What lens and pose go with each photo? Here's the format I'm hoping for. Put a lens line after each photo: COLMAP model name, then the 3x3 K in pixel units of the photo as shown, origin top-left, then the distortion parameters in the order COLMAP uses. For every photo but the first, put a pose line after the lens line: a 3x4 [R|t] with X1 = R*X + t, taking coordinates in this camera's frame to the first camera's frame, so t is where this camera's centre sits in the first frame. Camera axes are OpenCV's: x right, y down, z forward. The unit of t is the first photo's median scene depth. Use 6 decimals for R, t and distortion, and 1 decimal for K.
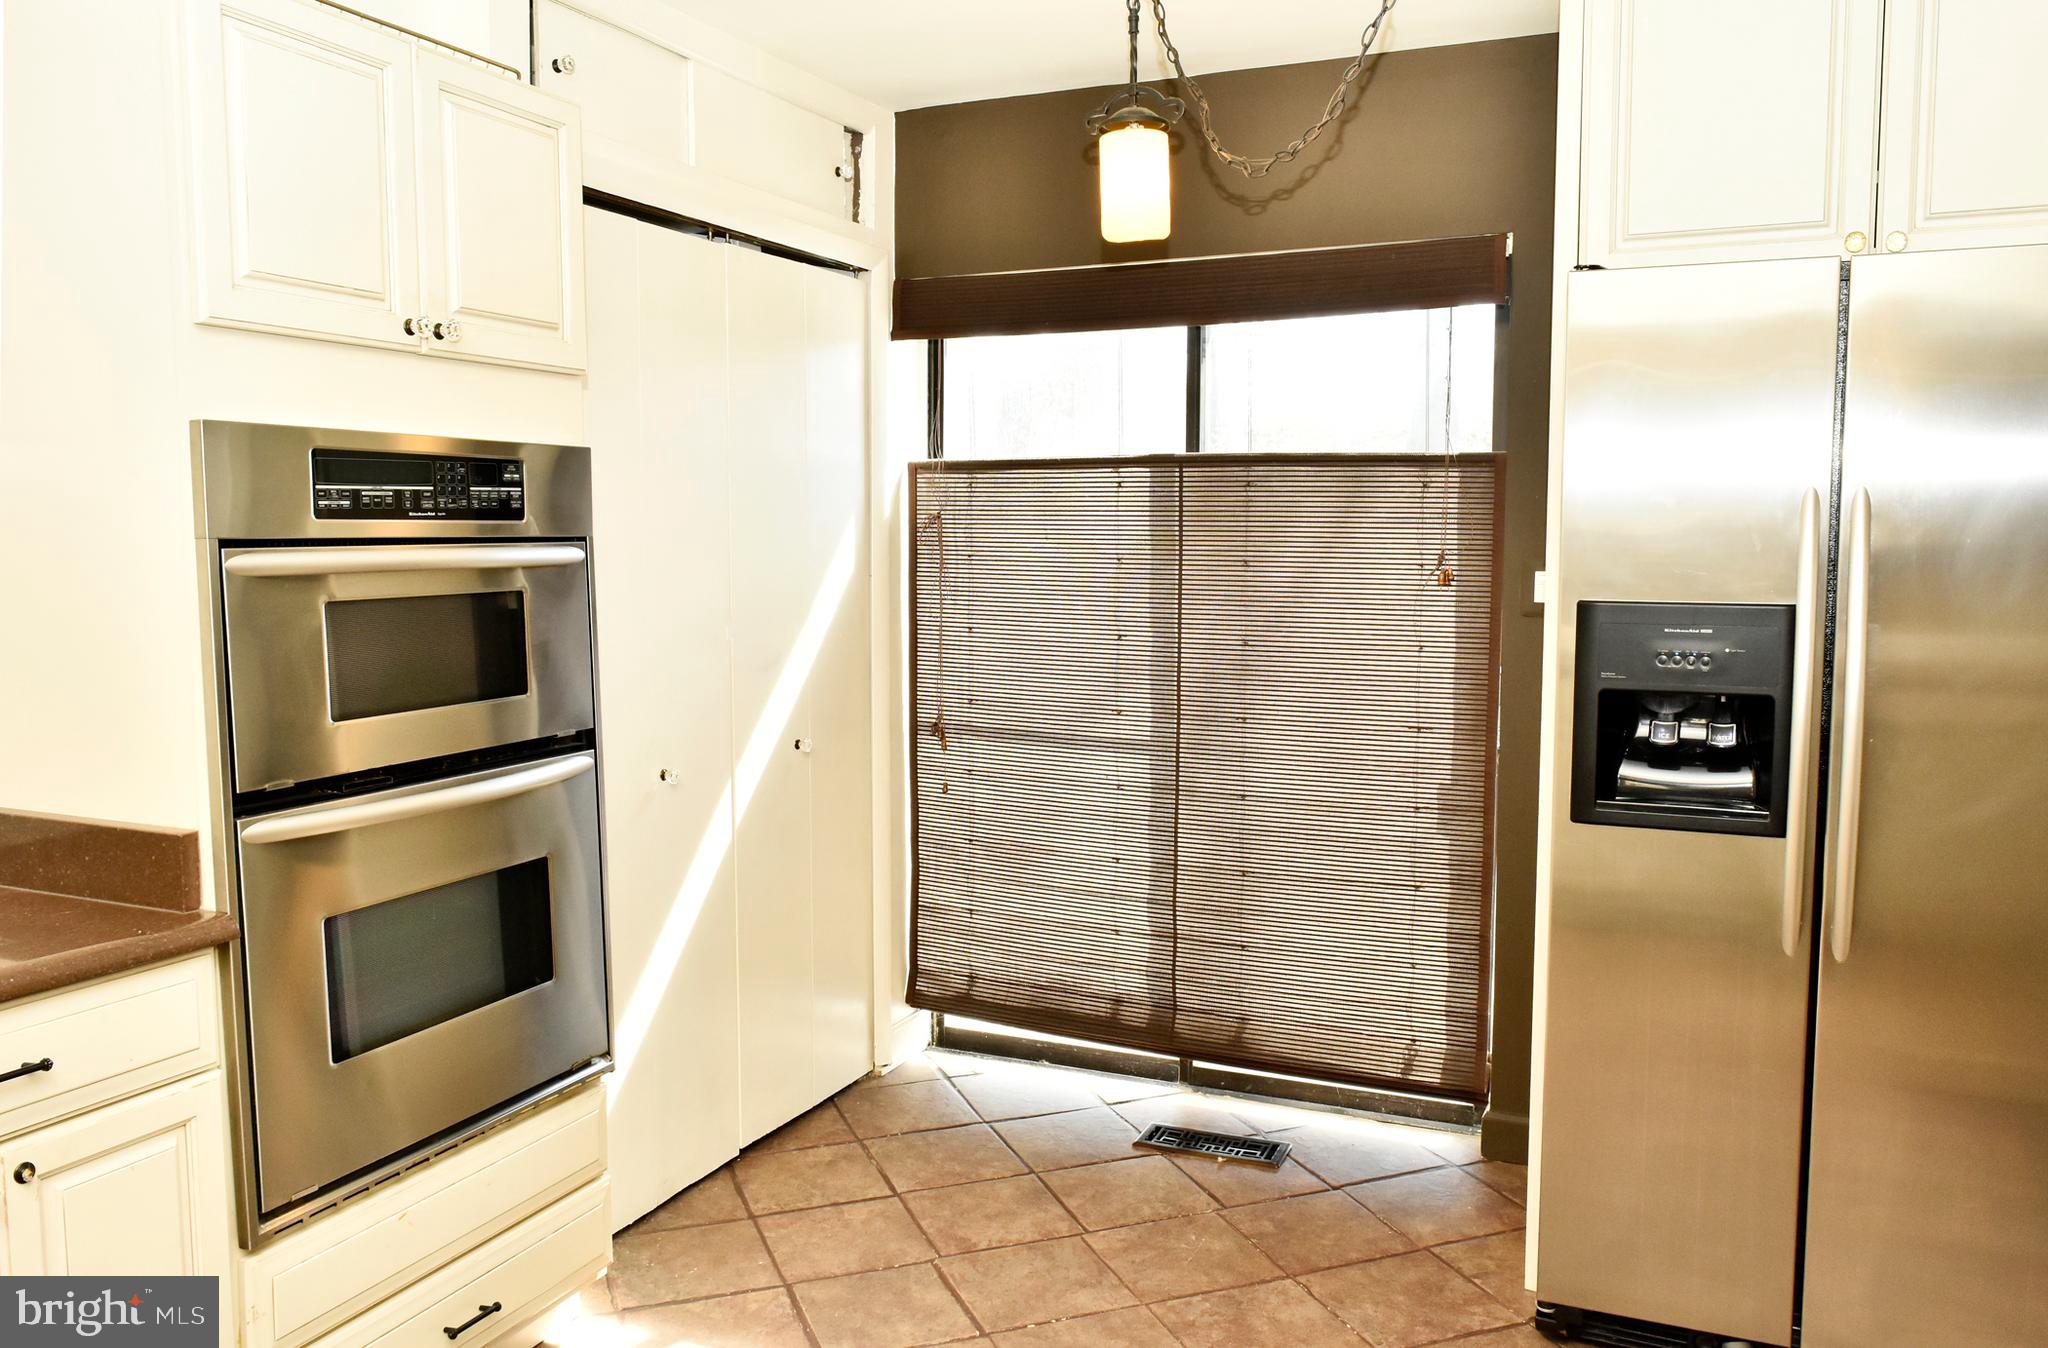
lens RADIAL K [[1611.1, 0, 1024.0], [0, 1611.1, 674.0], [0, 0, 1]] dist [-0.009349, 0.000805]
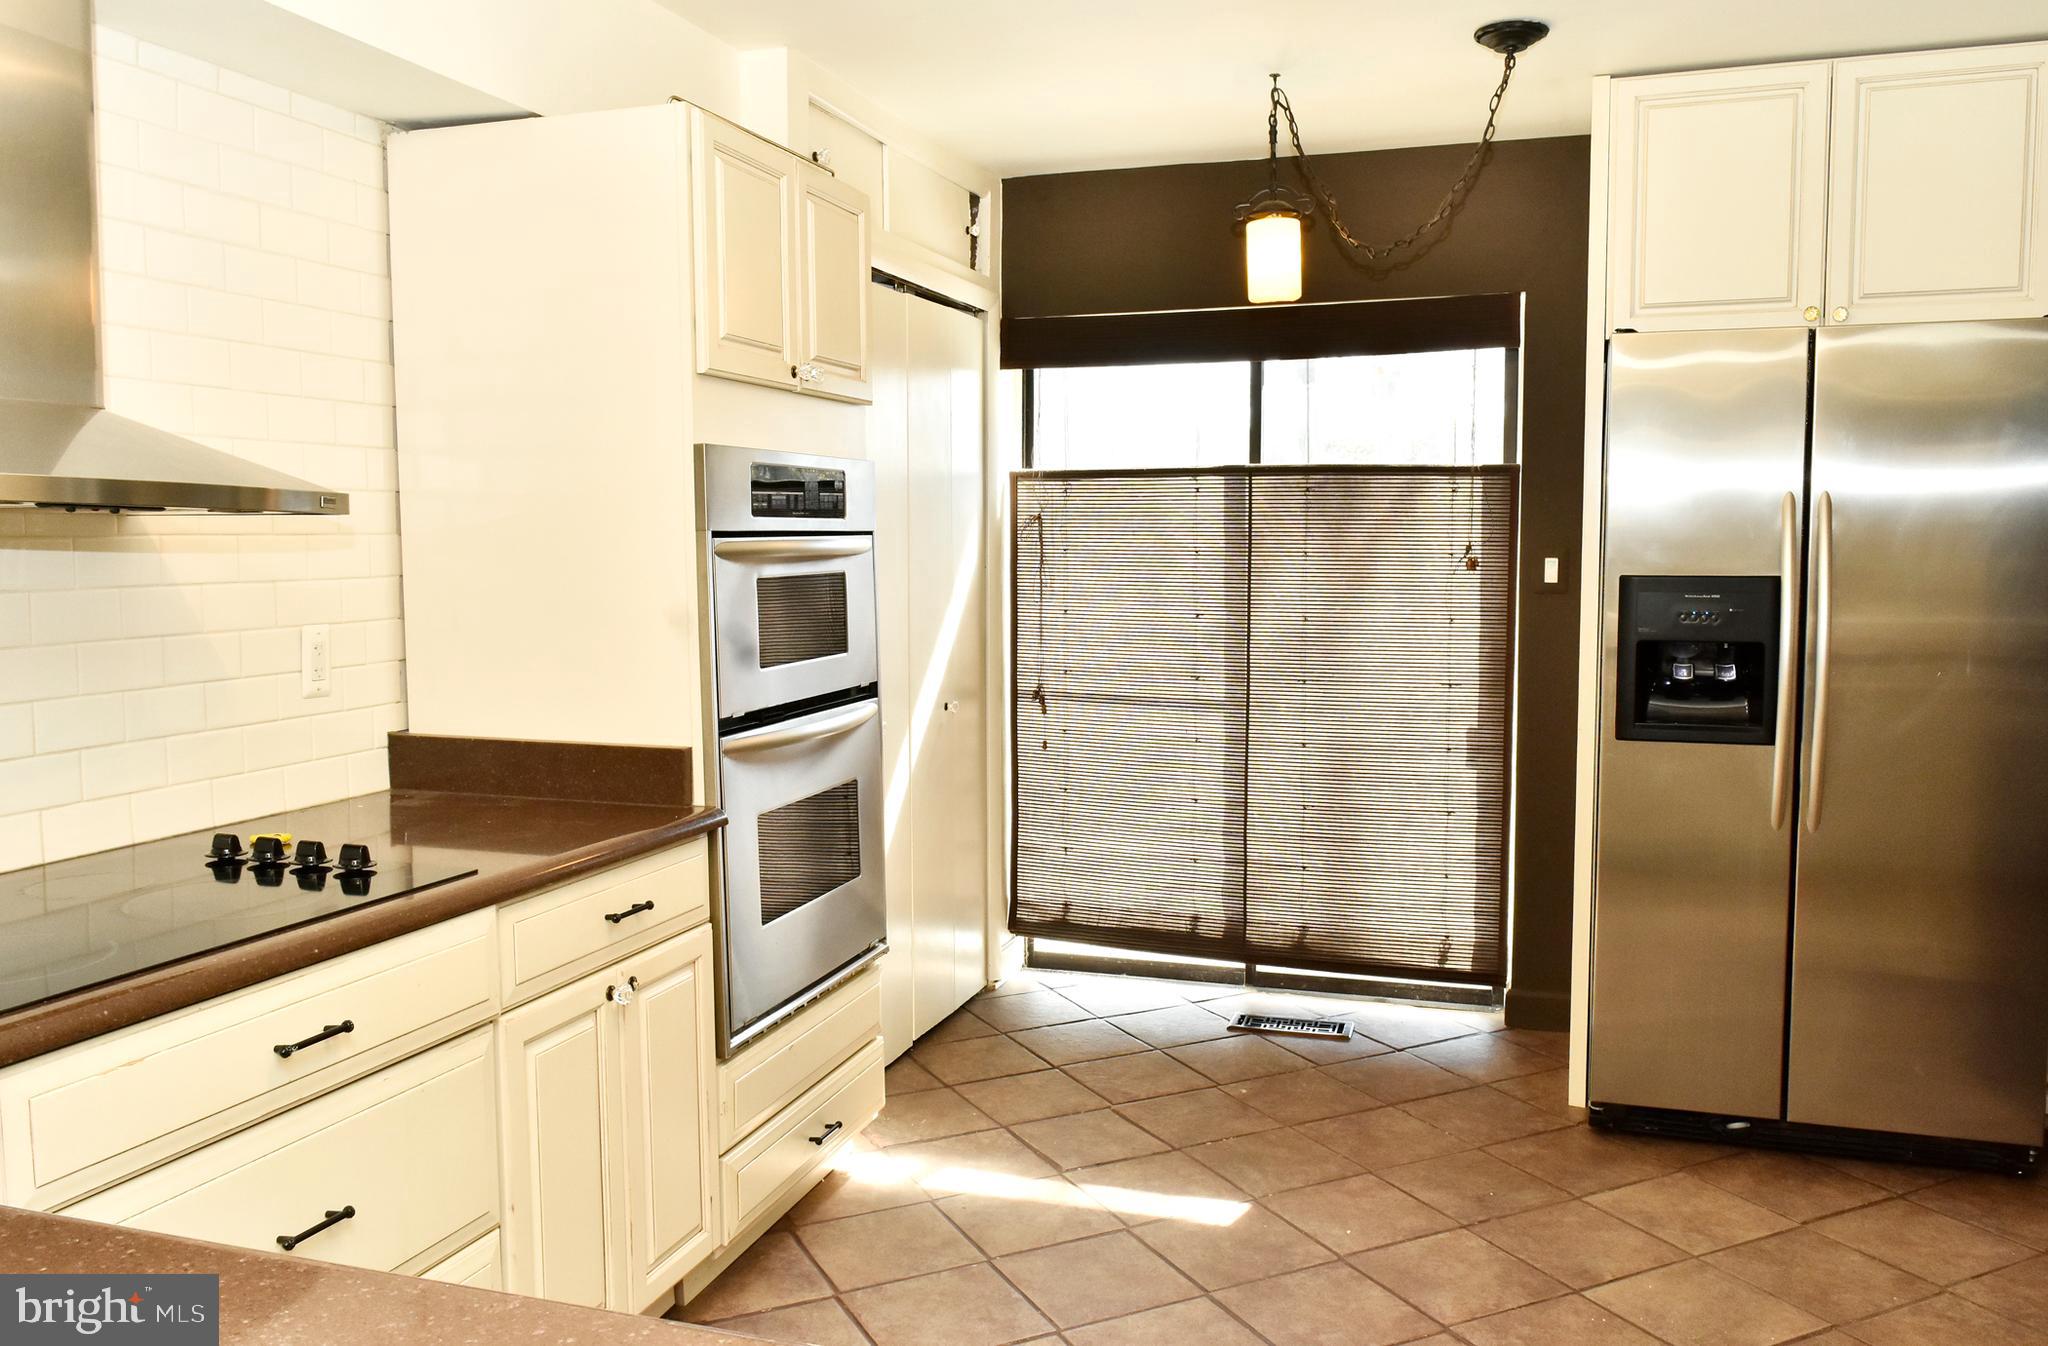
lens RADIAL K [[1641.9, 0, 1024.0], [0, 1641.9, 673.0], [0, 0, 1]] dist [-0.001304, -0.002235]
pose [[0.994274, -0.013064, 0.106062, -0.225332], [0.013678, 0.999894, -0.005059, 0.027294], [-0.105985, 0.006481, 0.994347, -0.239105]]
